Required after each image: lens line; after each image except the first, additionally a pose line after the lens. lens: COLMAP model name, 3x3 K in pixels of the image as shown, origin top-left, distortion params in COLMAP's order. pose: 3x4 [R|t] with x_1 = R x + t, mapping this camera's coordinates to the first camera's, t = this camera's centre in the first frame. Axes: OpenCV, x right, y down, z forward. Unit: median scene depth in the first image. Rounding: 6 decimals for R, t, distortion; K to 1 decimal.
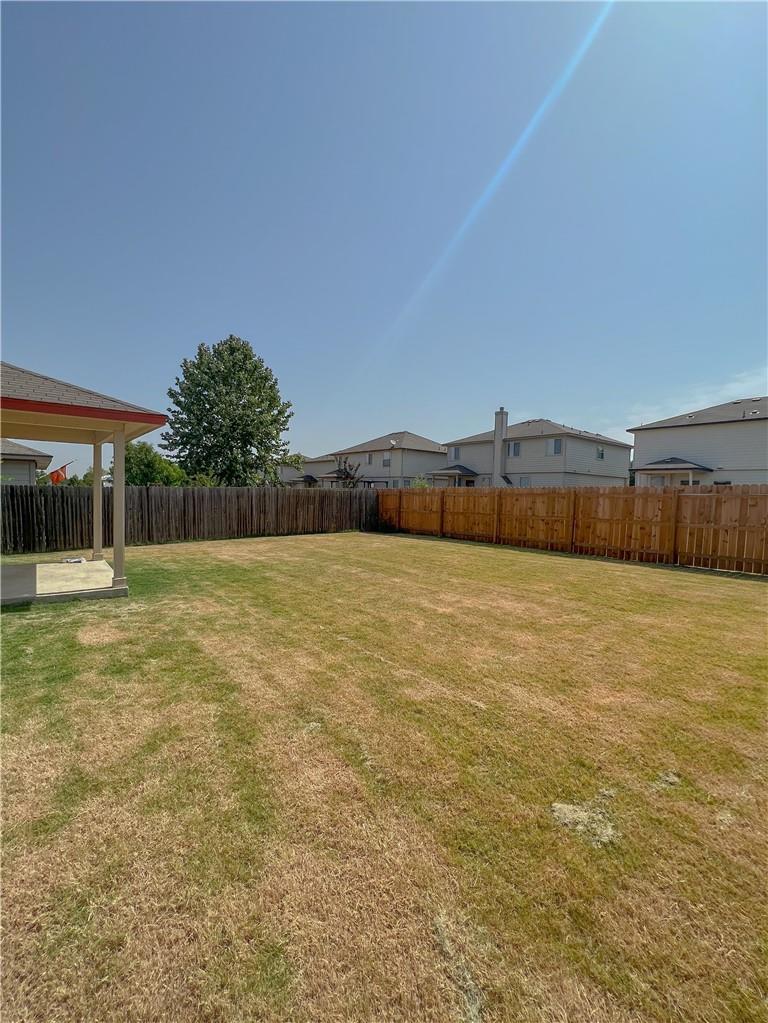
lens RADIAL K [[423.1, 0, 384.8], [0, 423.1, 522.8], [0, 0, 1]] dist [0.002196, 0.000260]
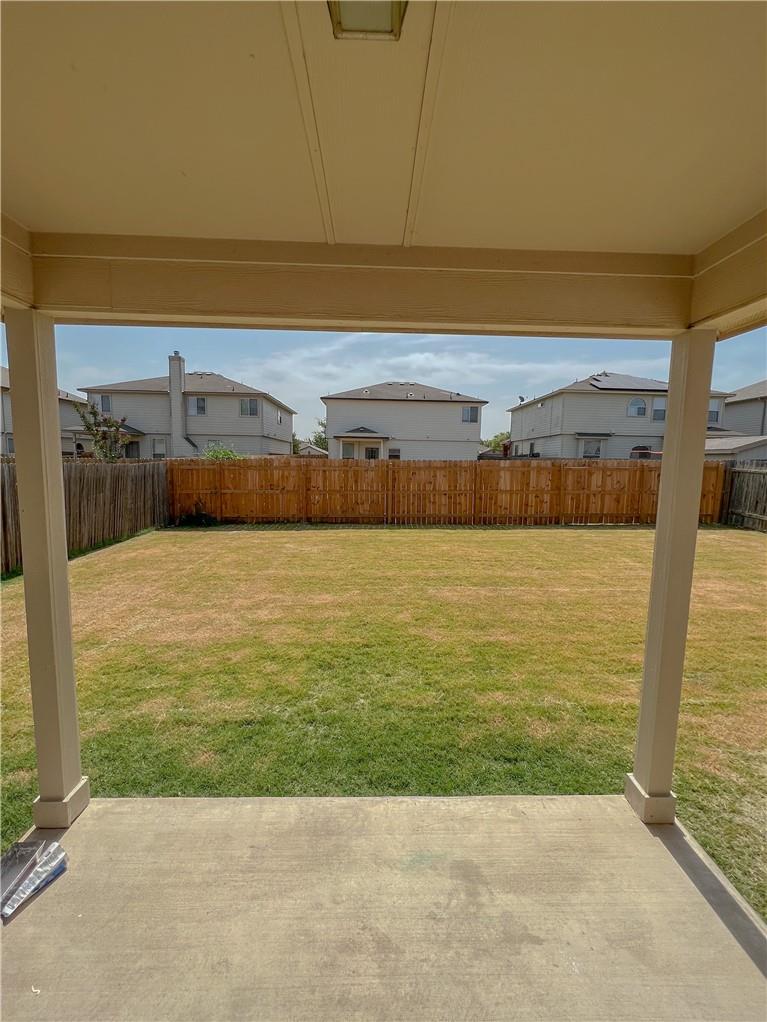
lens RADIAL K [[444.4, 0, 383.5], [0, 444.4, 511.0], [0, 0, 1]] dist [-0.001006, 0.000133]
pose [[0.605395, -0.101087, 0.789480, -0.495719], [0.054747, 0.994841, 0.085401, -0.060281], [-0.794040, -0.008480, 0.607806, 0.471839]]
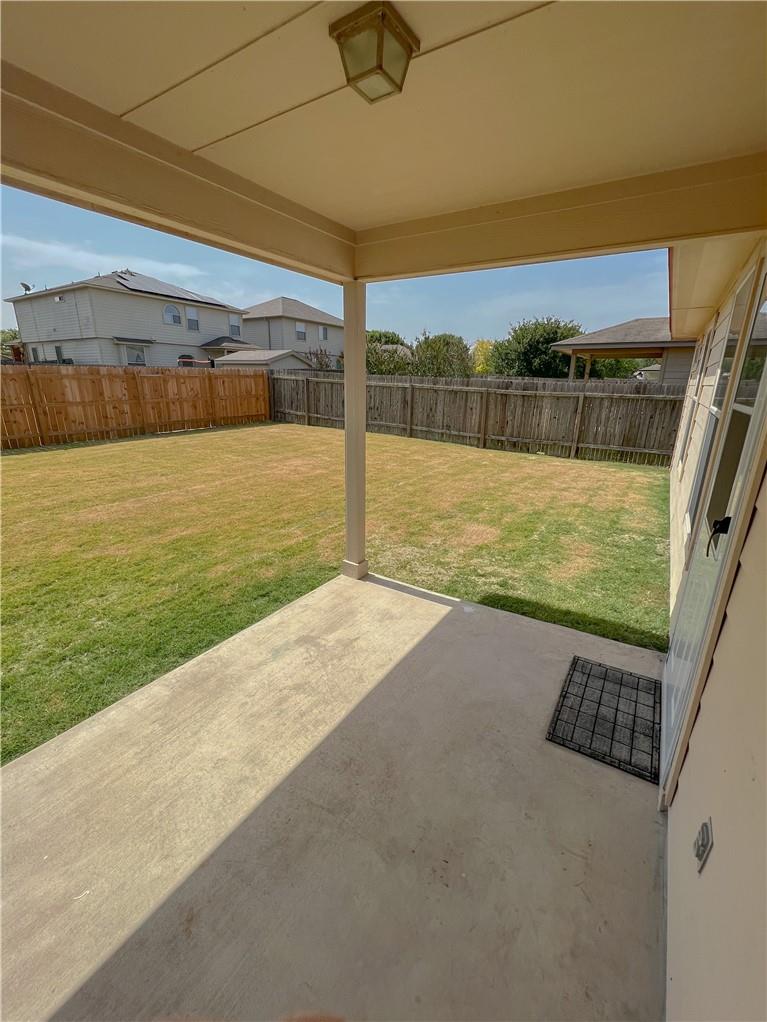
lens RADIAL K [[431.3, 0, 386.2], [0, 431.3, 516.4], [0, 0, 1]] dist [-0.001875, -0.000759]
pose [[-0.315499, -0.314902, 0.895152, -0.566625], [0.042419, 0.937708, 0.344824, -0.062239], [-0.947977, 0.146763, -0.282488, 0.551138]]
